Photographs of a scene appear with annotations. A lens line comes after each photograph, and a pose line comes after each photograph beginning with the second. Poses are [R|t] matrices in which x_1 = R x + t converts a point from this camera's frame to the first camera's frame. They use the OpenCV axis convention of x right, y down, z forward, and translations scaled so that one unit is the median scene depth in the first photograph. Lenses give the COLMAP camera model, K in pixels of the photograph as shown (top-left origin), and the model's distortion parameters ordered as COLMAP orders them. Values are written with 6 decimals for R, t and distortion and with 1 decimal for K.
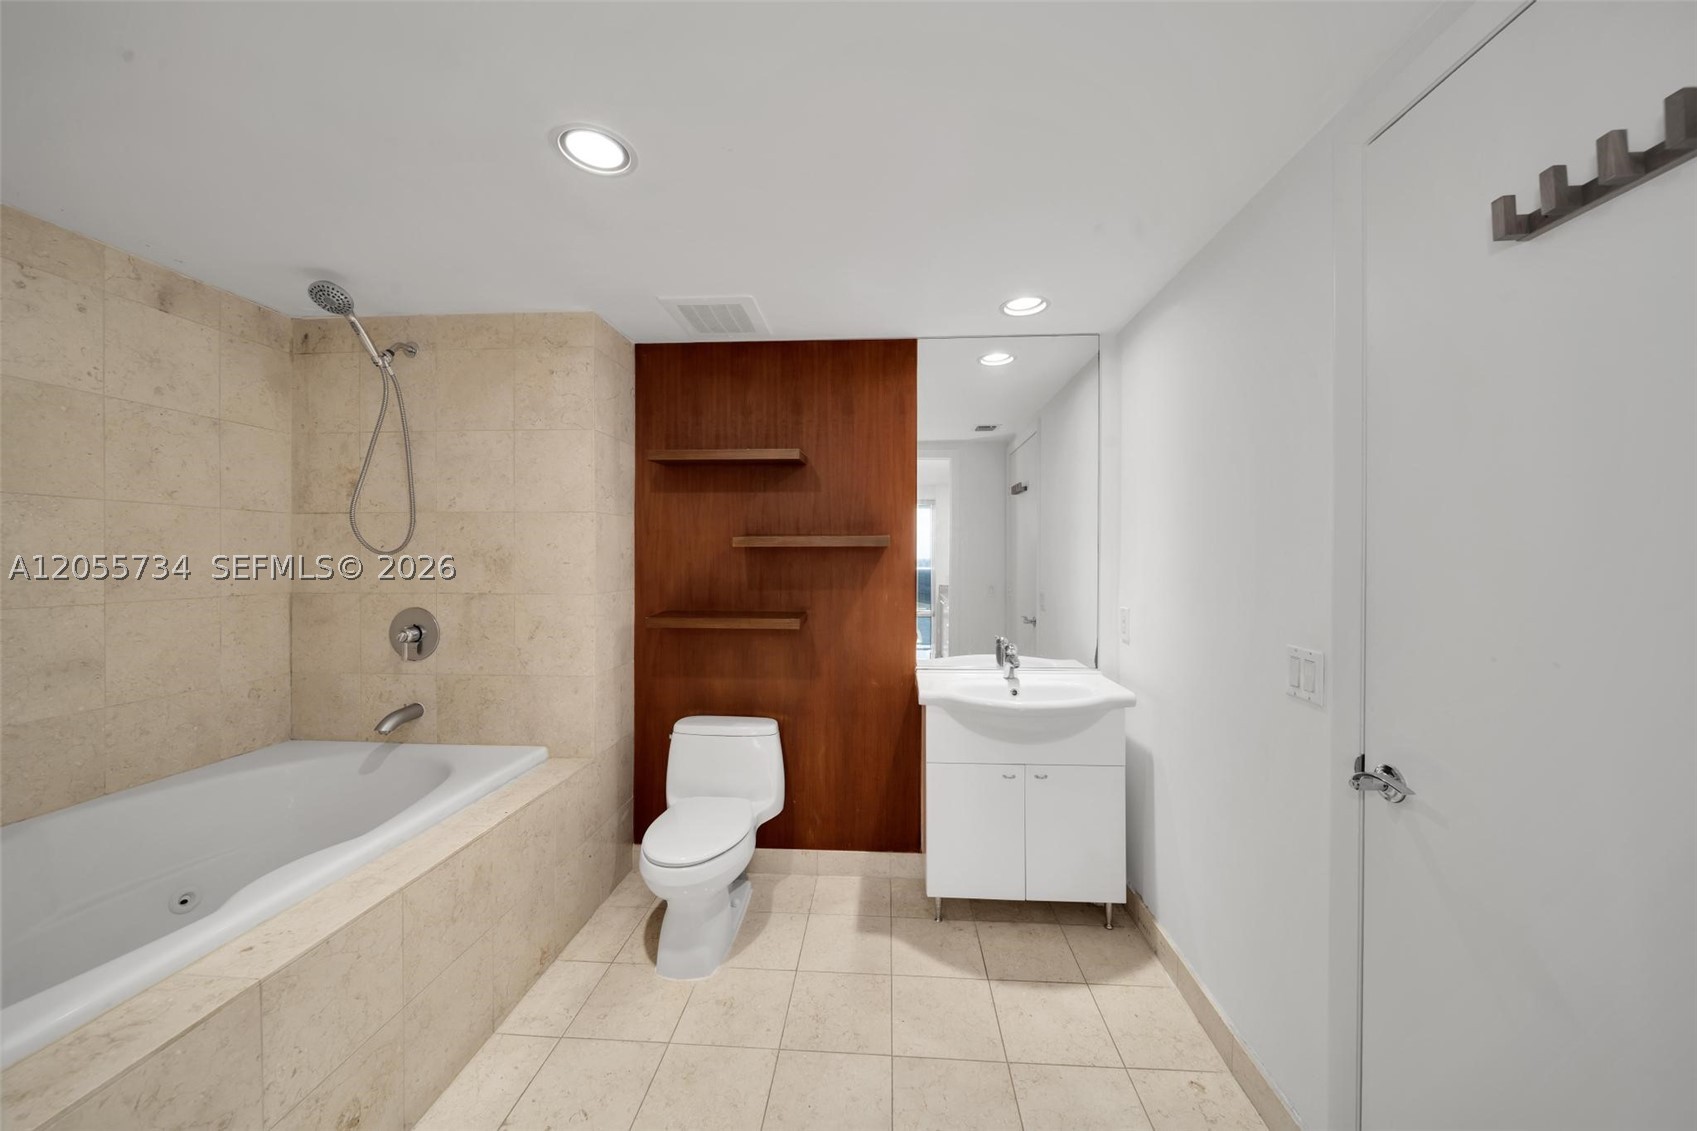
lens RADIAL K [[595.1, 0, 854.1], [0, 595.1, 561.3], [0, 0, 1]] dist [0.001332, -0.001825]
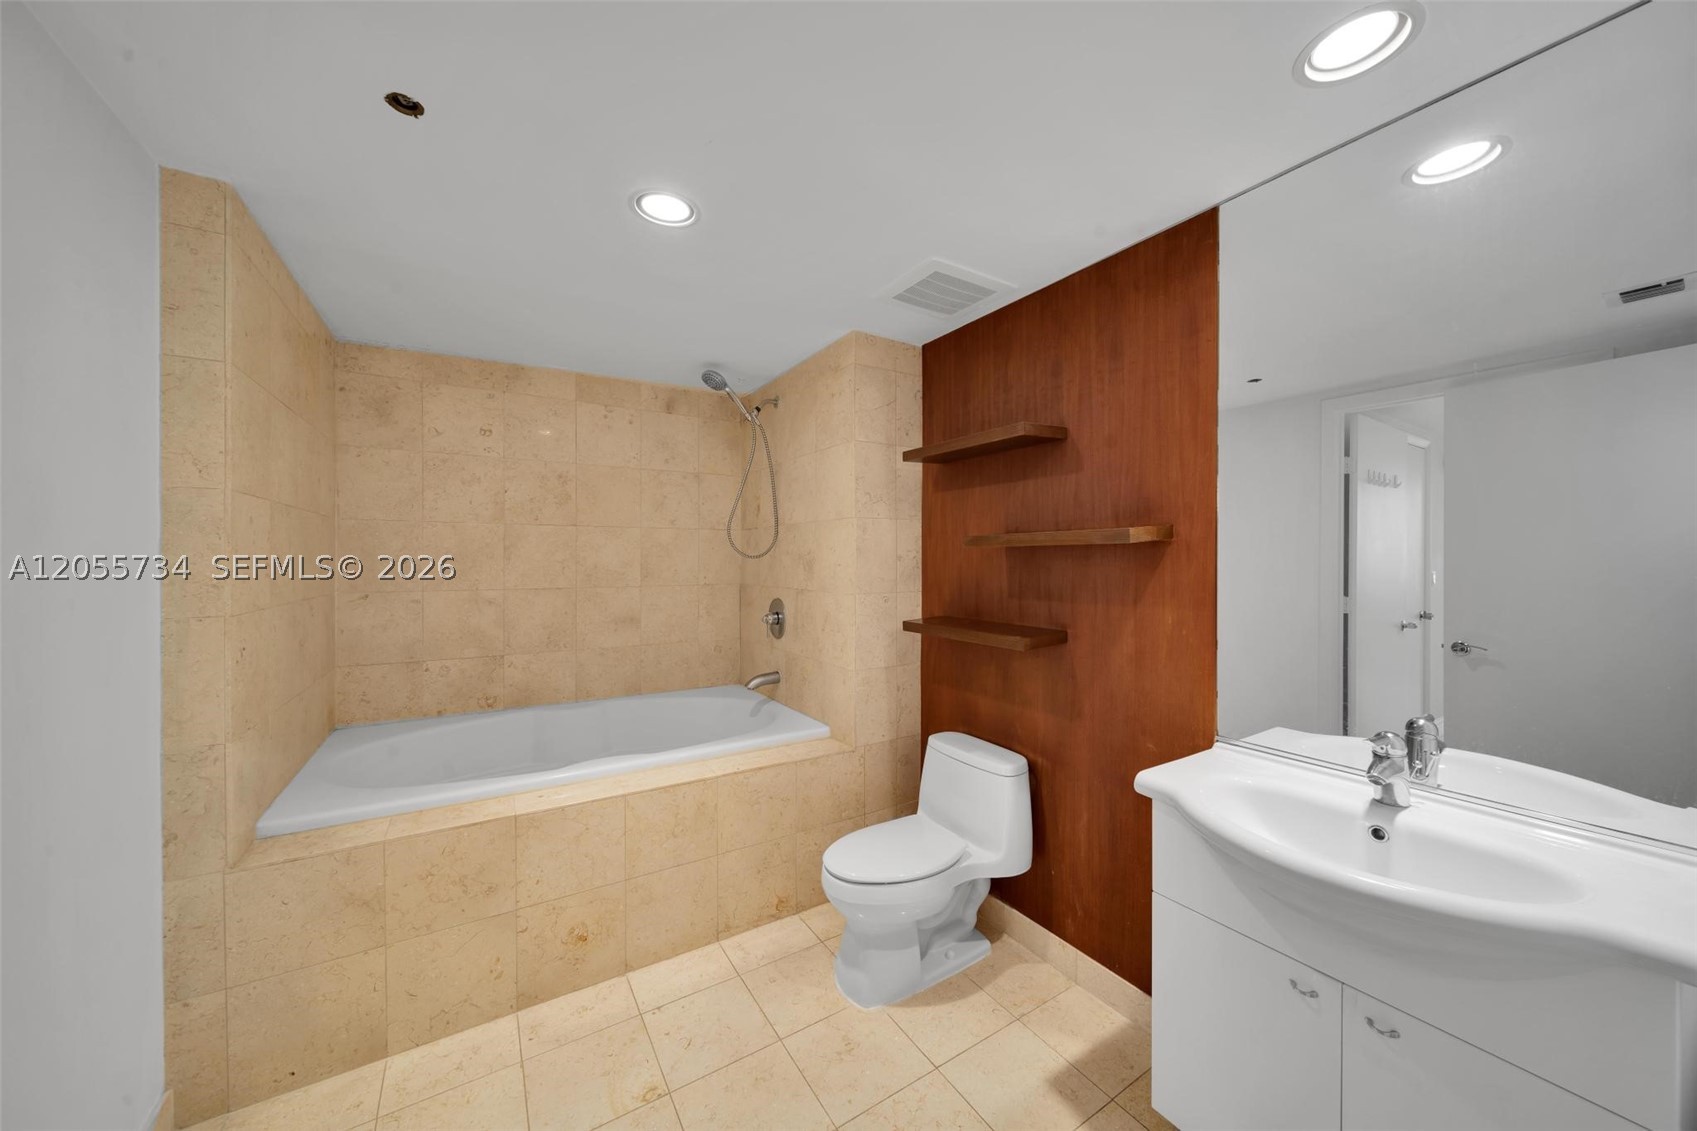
lens RADIAL K [[595.1, 0, 854.1], [0, 595.1, 561.3], [0, 0, 1]] dist [0.001332, -0.001825]
pose [[0.588699, 0.001308, -0.808352, 0.417300], [-0.004289, 0.999990, -0.001505, -0.002512], [0.808341, 0.004353, 0.588698, 0.361089]]
